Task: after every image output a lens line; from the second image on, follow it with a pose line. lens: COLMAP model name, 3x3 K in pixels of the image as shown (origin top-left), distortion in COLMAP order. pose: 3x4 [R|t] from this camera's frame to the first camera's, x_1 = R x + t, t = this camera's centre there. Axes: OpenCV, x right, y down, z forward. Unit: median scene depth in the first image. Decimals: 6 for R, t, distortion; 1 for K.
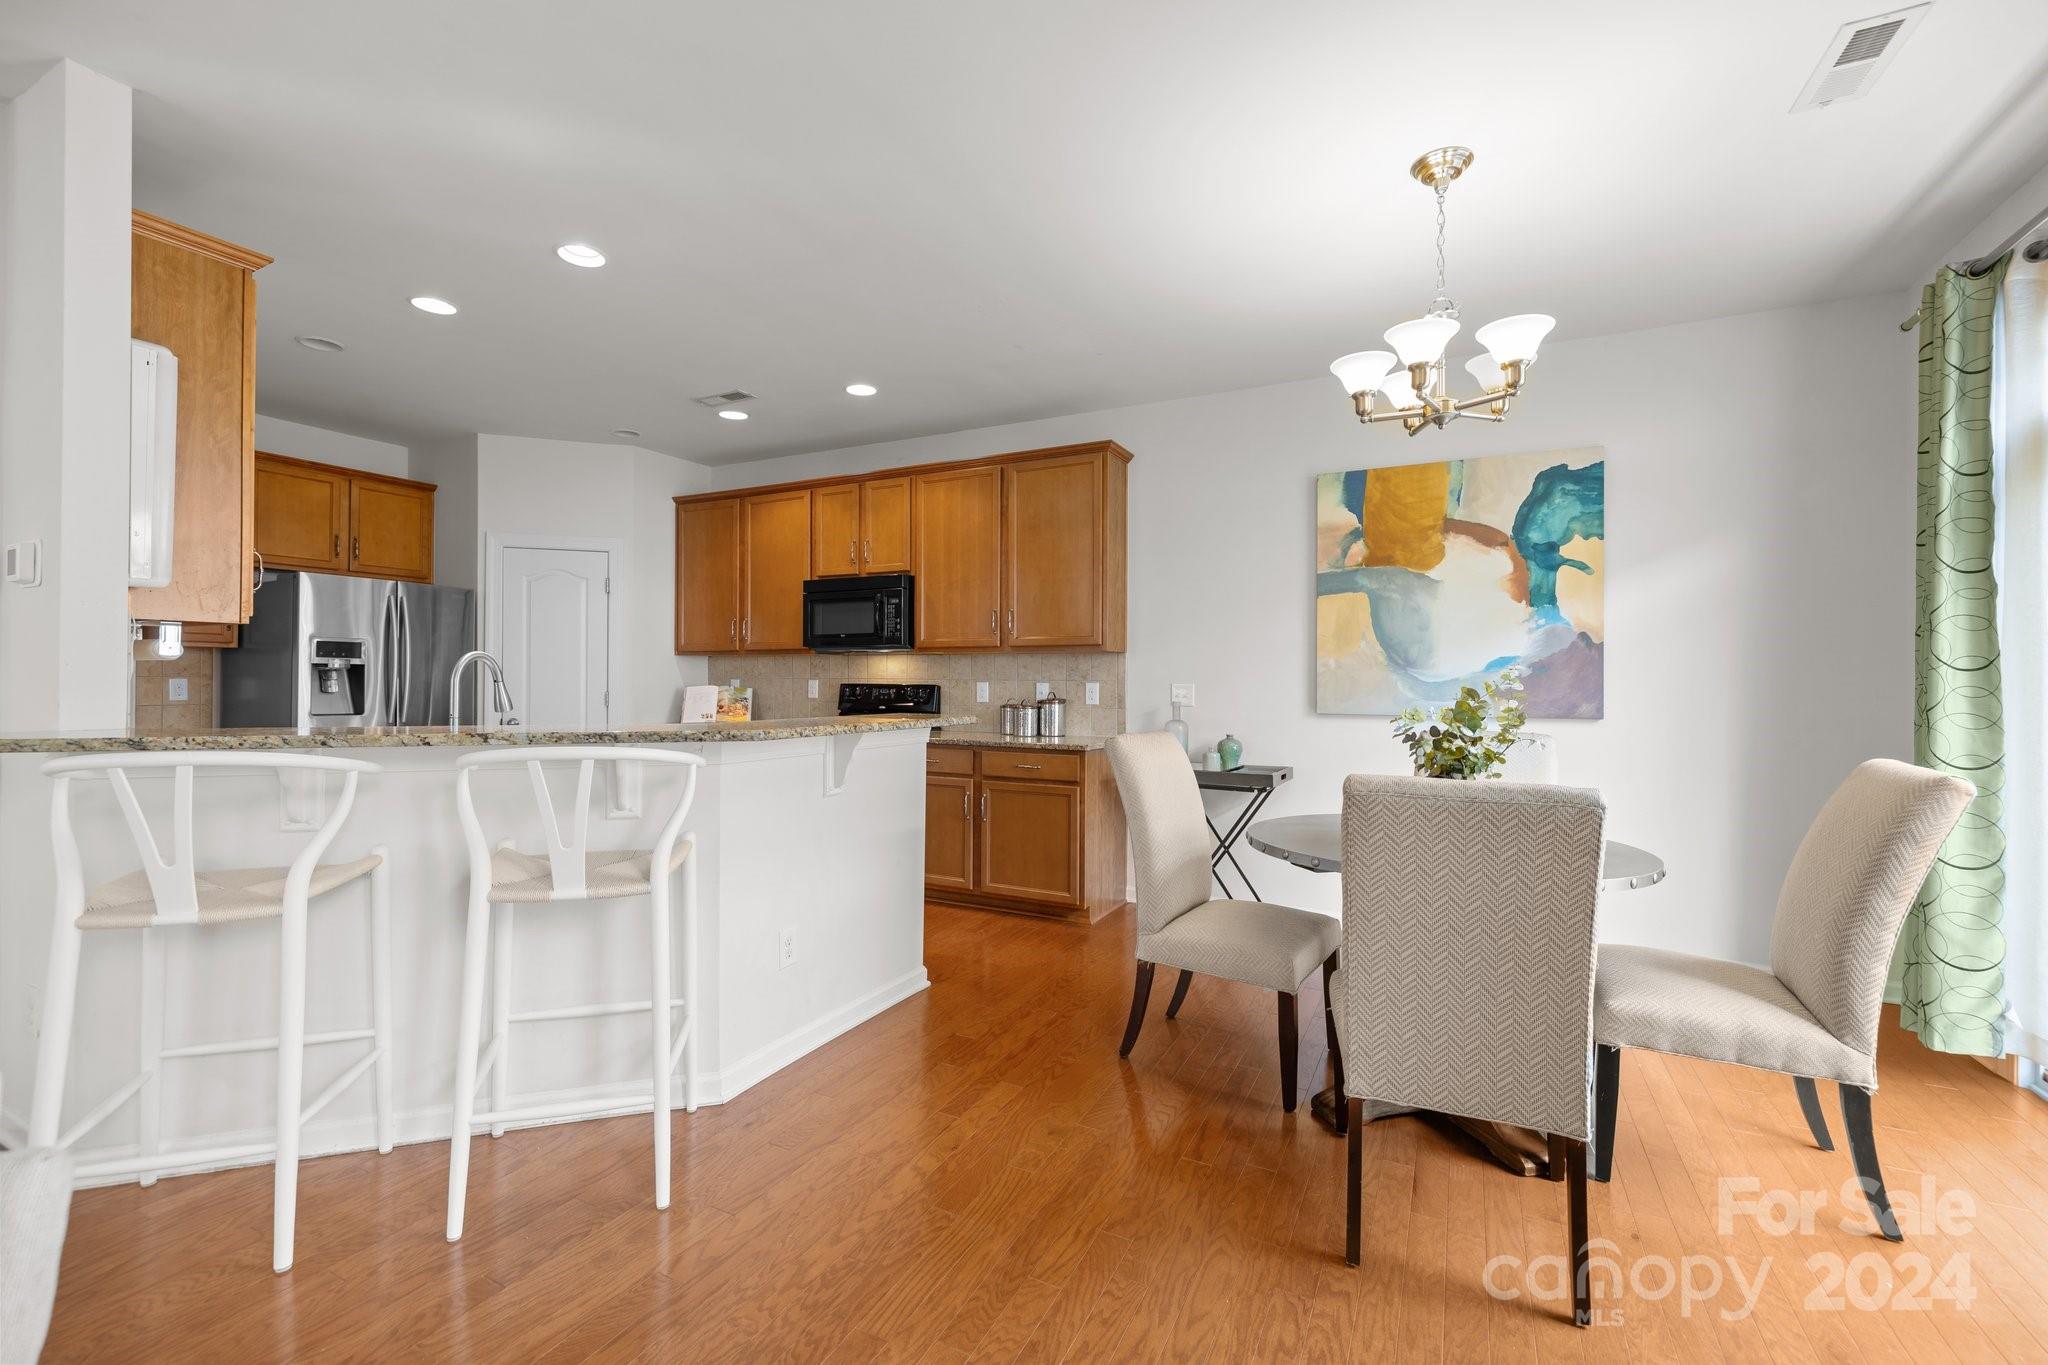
lens RADIAL K [[863.9, 0, 1019.3], [0, 863.9, 674.5], [0, 0, 1]] dist [0.000832, -0.000133]
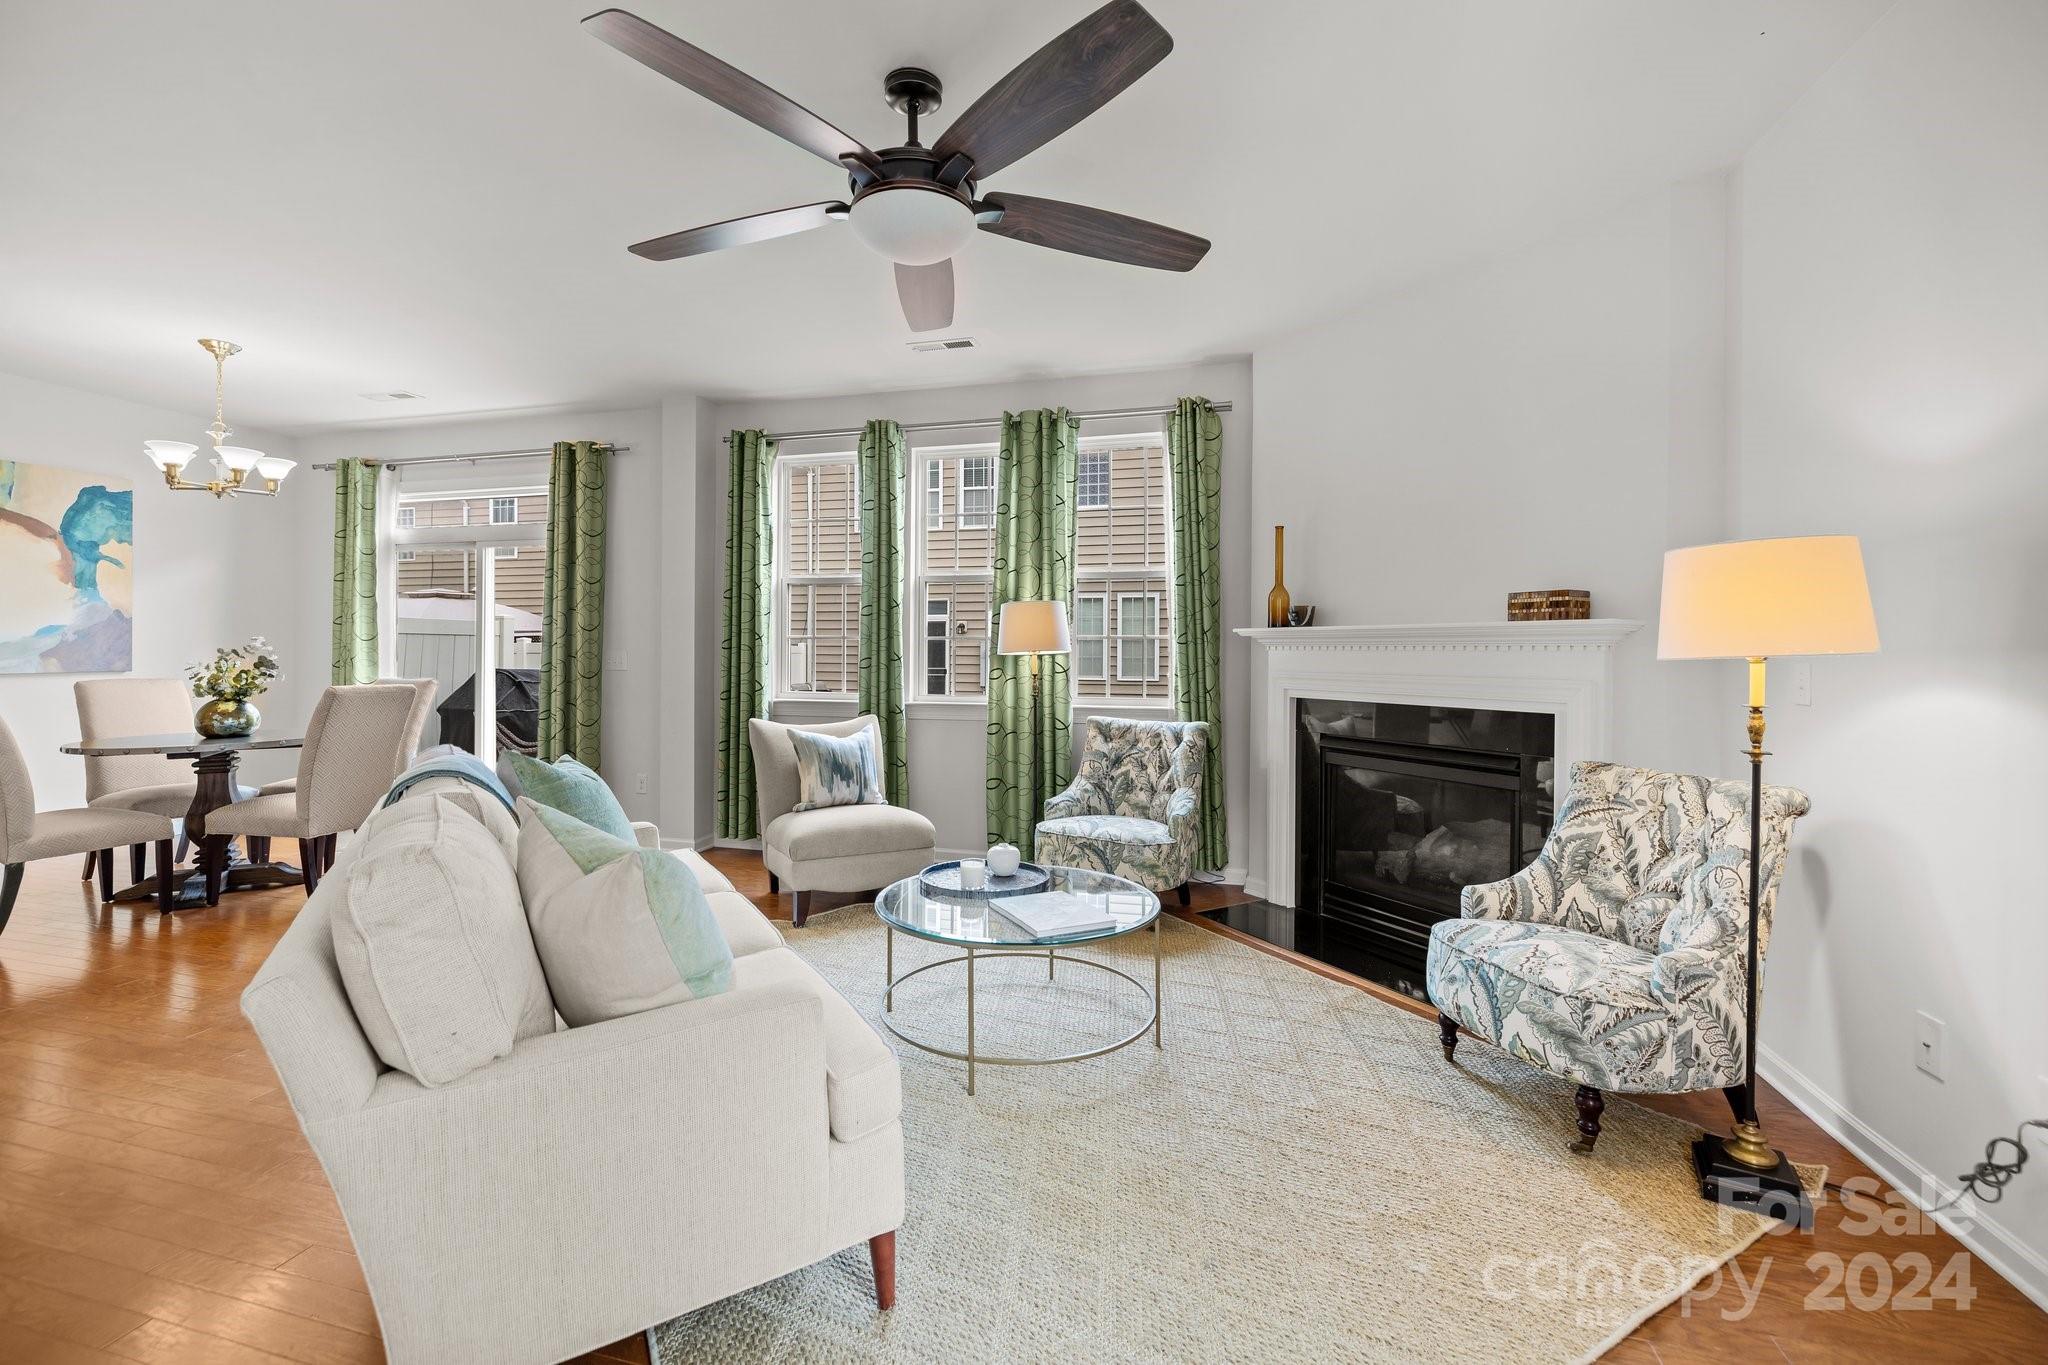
lens RADIAL K [[863.9, 0, 1011.3], [0, 863.9, 674.6], [0, 0, 1]] dist [0.000832, -0.000133]
pose [[-0.204516, -0.033495, 0.978290, -0.907570], [-0.011531, 0.999427, 0.031808, -0.003960], [-0.978795, -0.004775, -0.204785, -0.118179]]
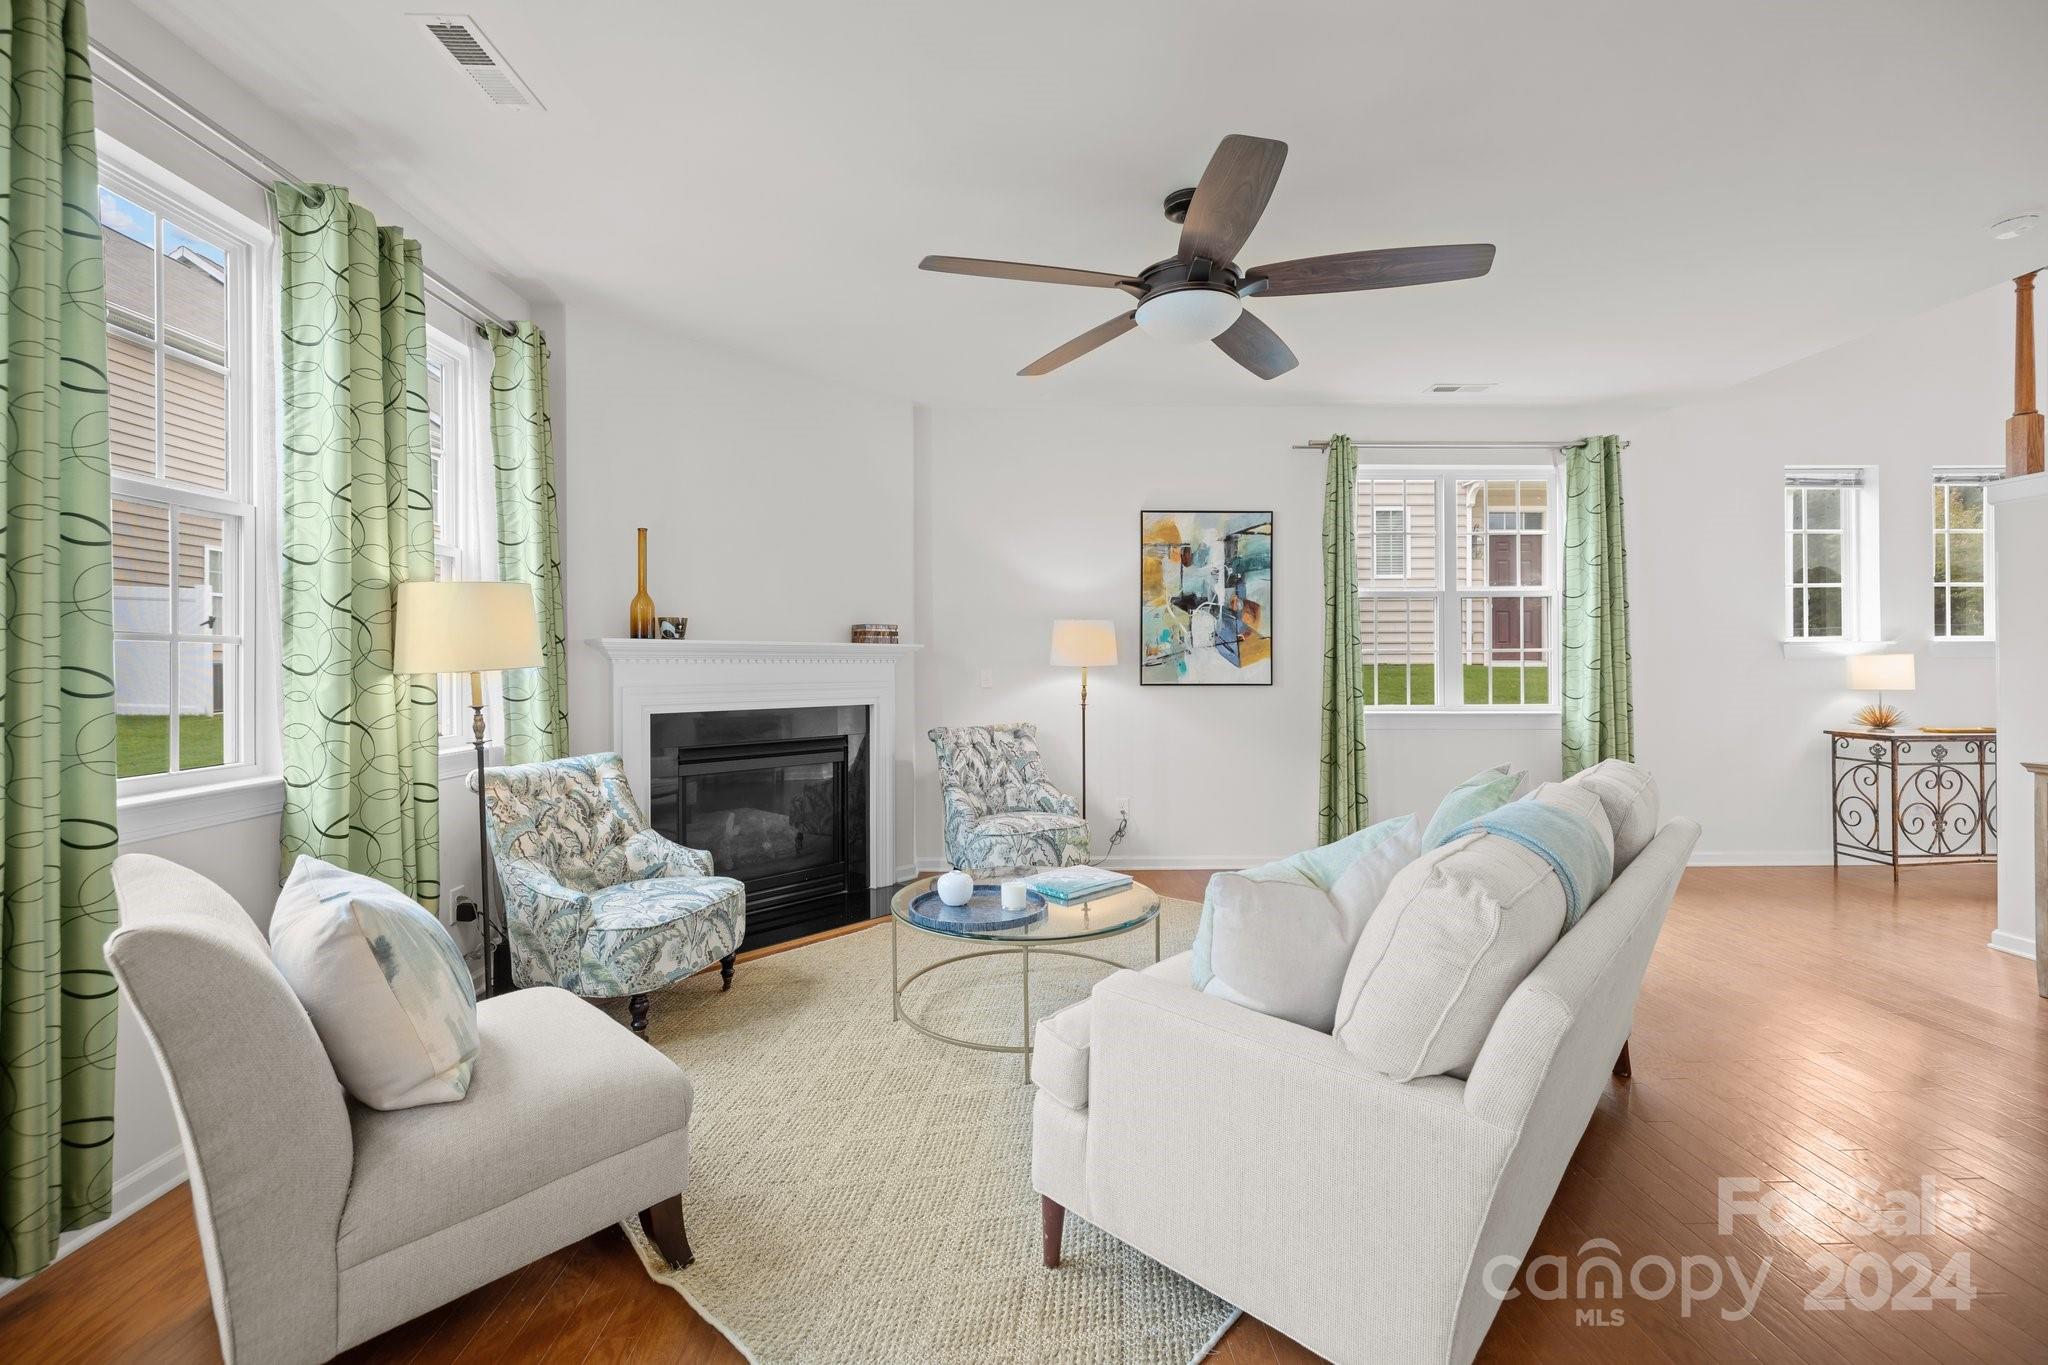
lens RADIAL K [[863.9, 0, 1016.9], [0, 863.9, 663.0], [0, 0, 1]] dist [0.000832, -0.000133]
pose [[-0.878453, -0.003297, -0.477818, 0.063663], [0.001788, 0.999947, -0.010187, 0.005457], [0.477826, -0.009803, -0.878400, 0.350919]]
